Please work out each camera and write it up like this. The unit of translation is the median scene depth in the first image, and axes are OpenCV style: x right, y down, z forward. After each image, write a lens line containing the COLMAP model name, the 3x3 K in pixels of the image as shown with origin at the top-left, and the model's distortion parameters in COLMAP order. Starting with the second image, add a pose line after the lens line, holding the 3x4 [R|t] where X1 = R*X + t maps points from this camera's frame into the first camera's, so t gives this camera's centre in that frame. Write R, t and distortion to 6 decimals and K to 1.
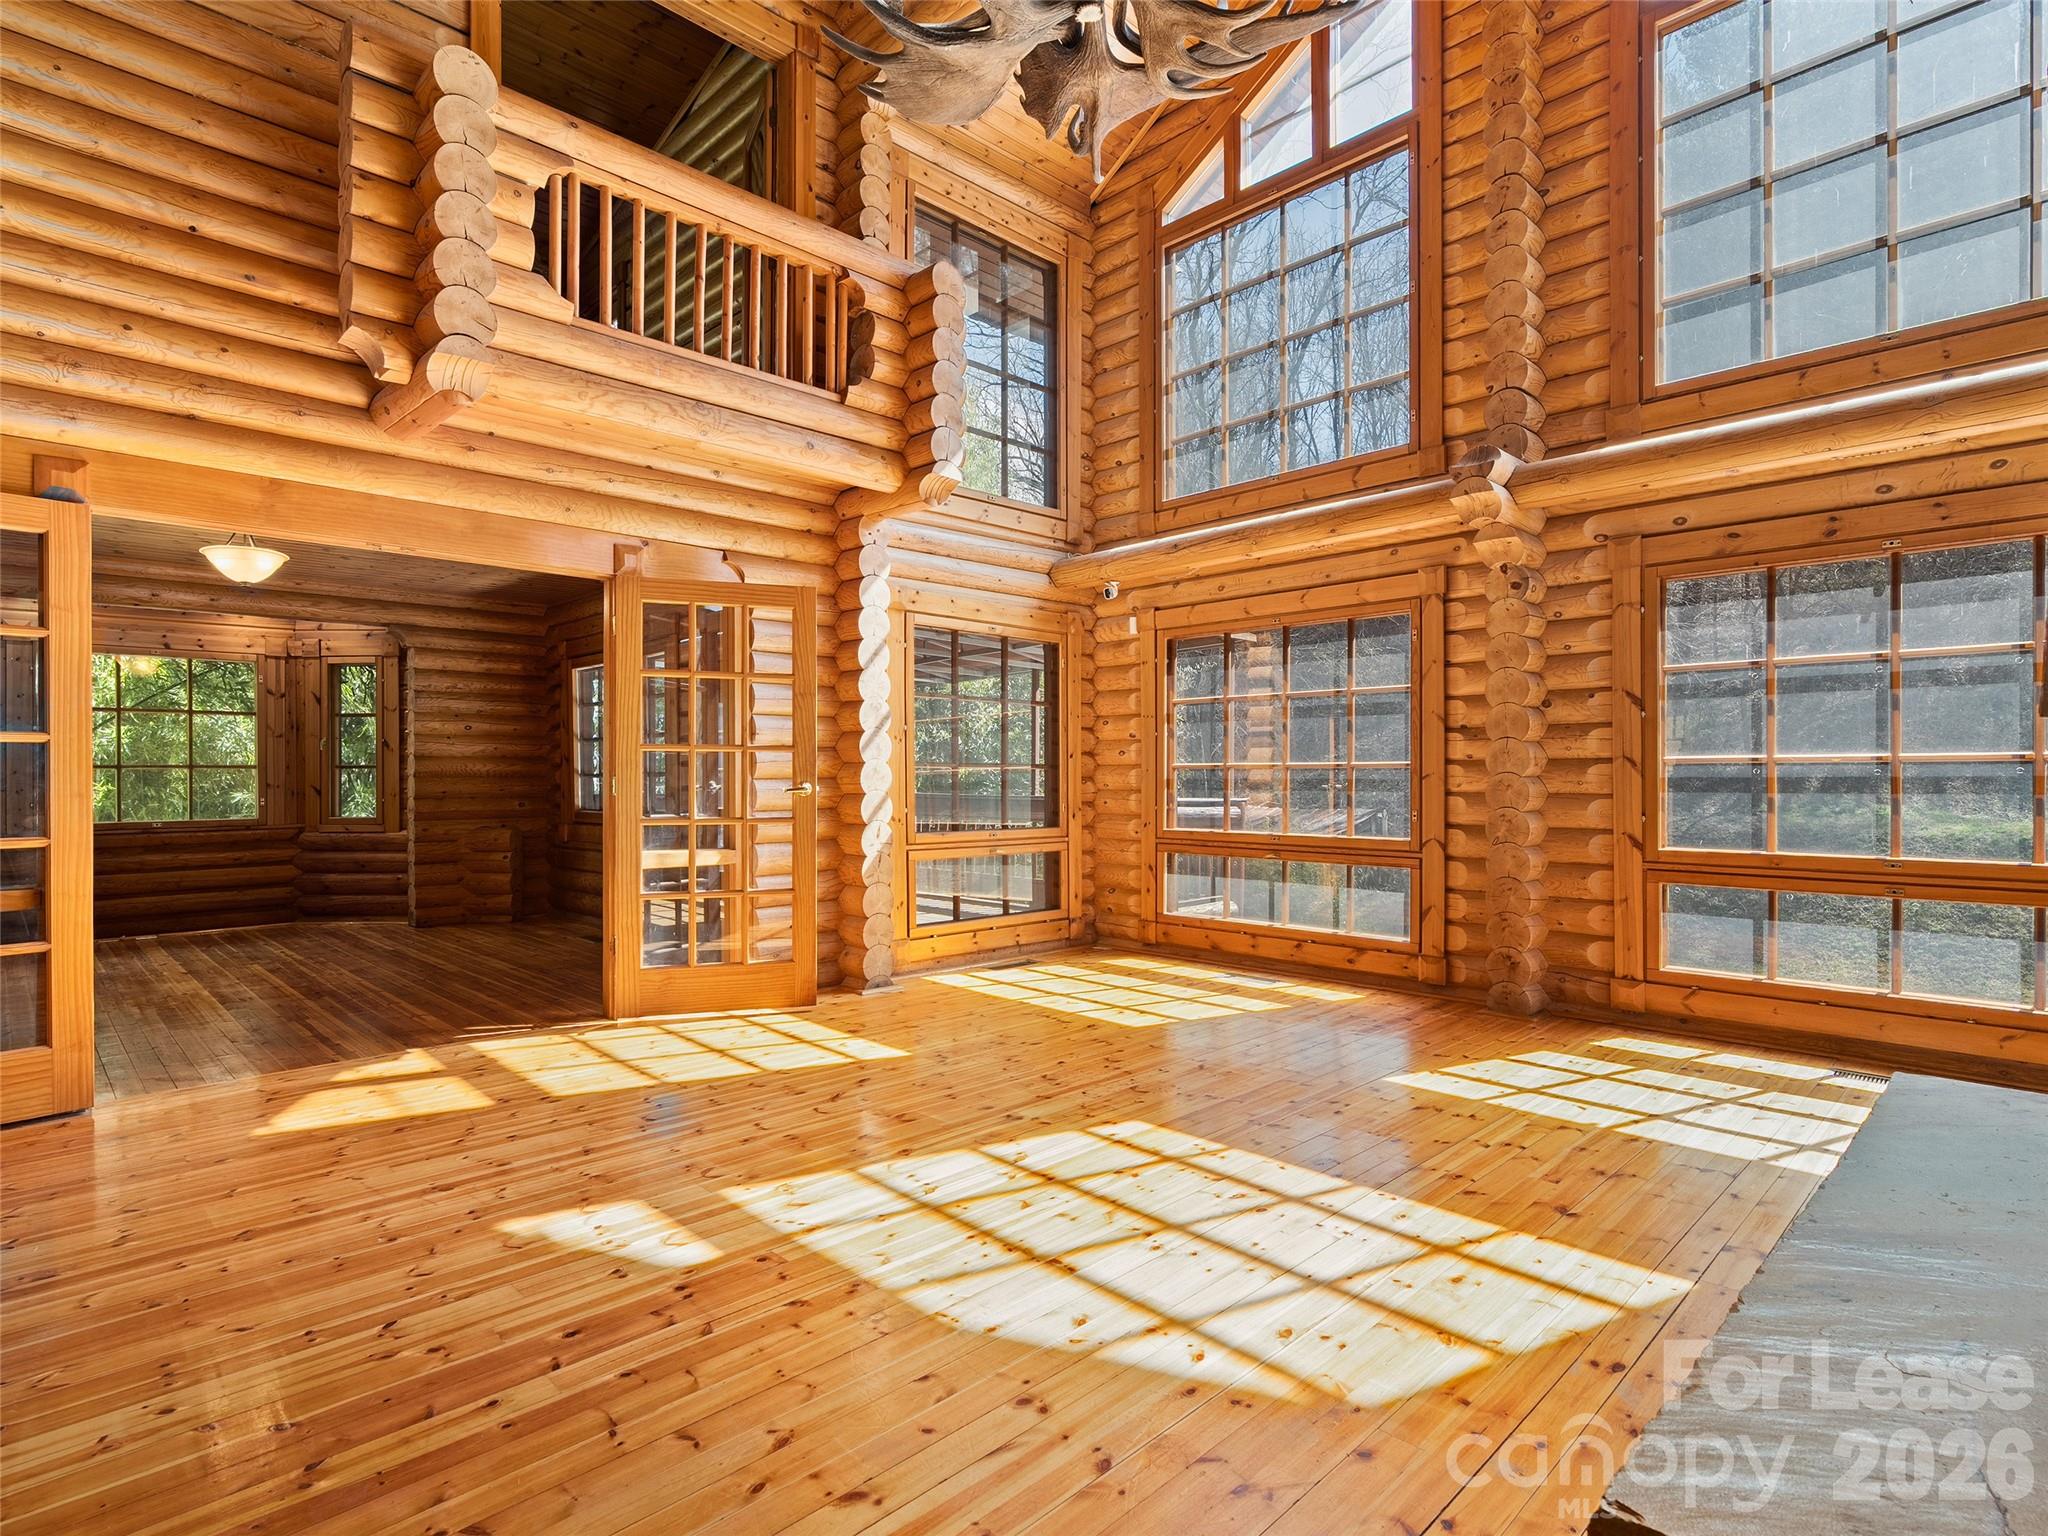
lens RADIAL K [[1043.8, 0, 1024.4], [0, 1043.8, 771.1], [0, 0, 1]] dist [-0.009766, 0.004605]
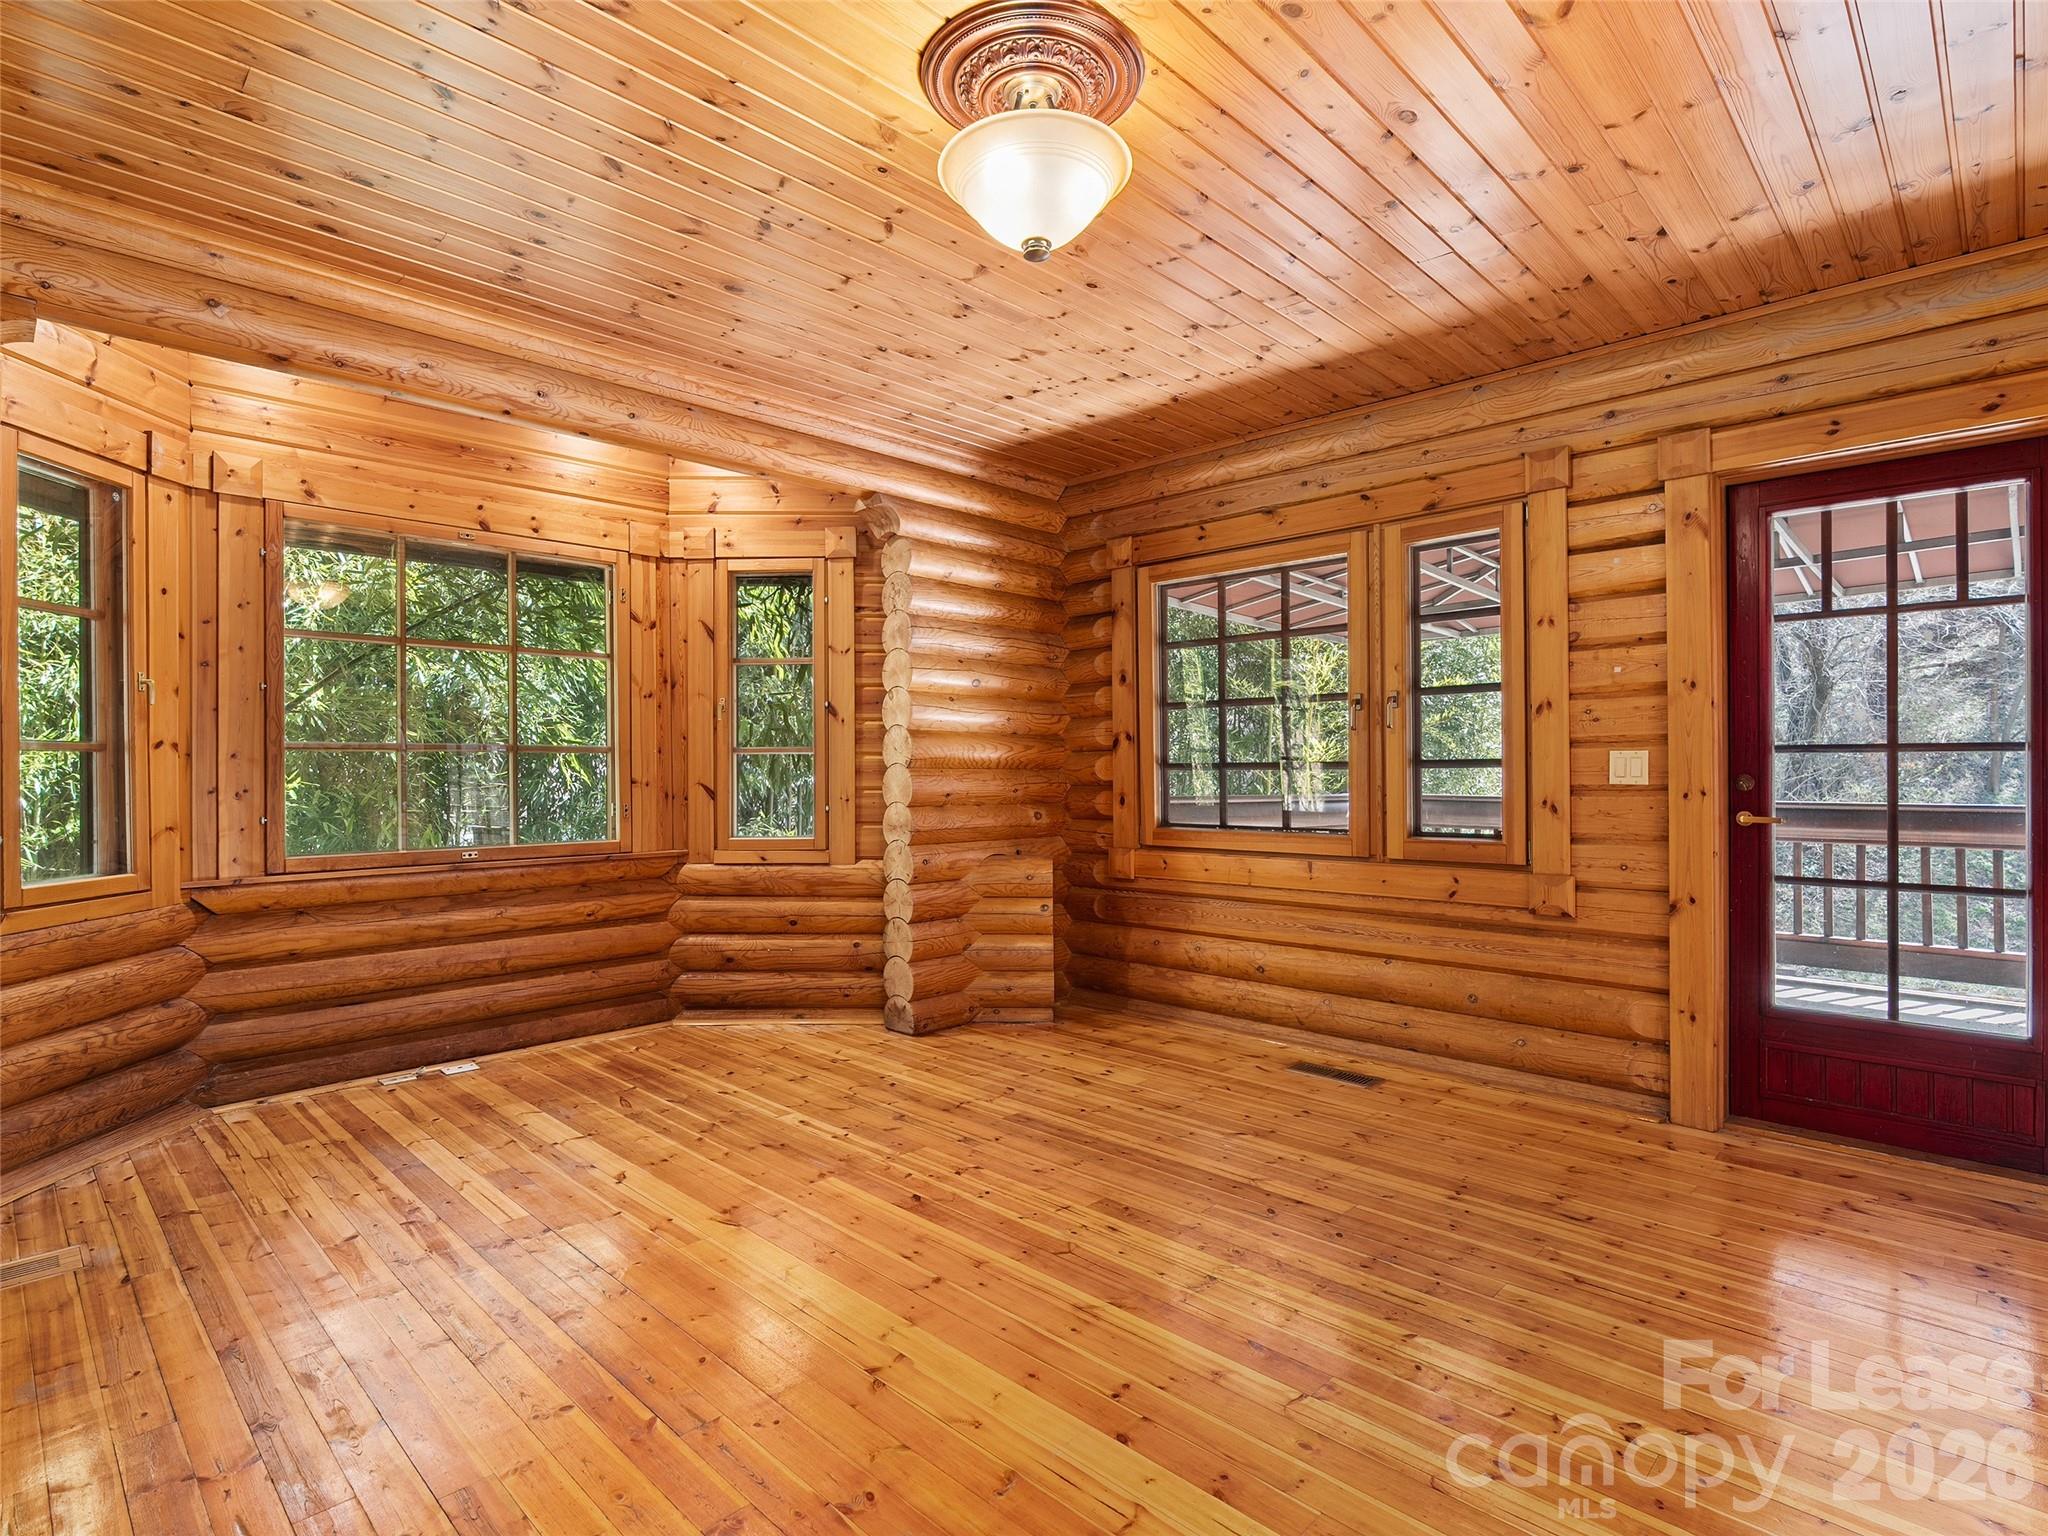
lens RADIAL K [[1043.8, 0, 1020.3], [0, 1043.8, 762.9], [0, 0, 1]] dist [-0.009766, 0.004605]
pose [[0.999675, 0.003475, 0.025259, -0.524473], [-0.003387, 0.999988, -0.003507, 0.004603], [-0.025271, 0.003420, 0.999675, 0.421684]]
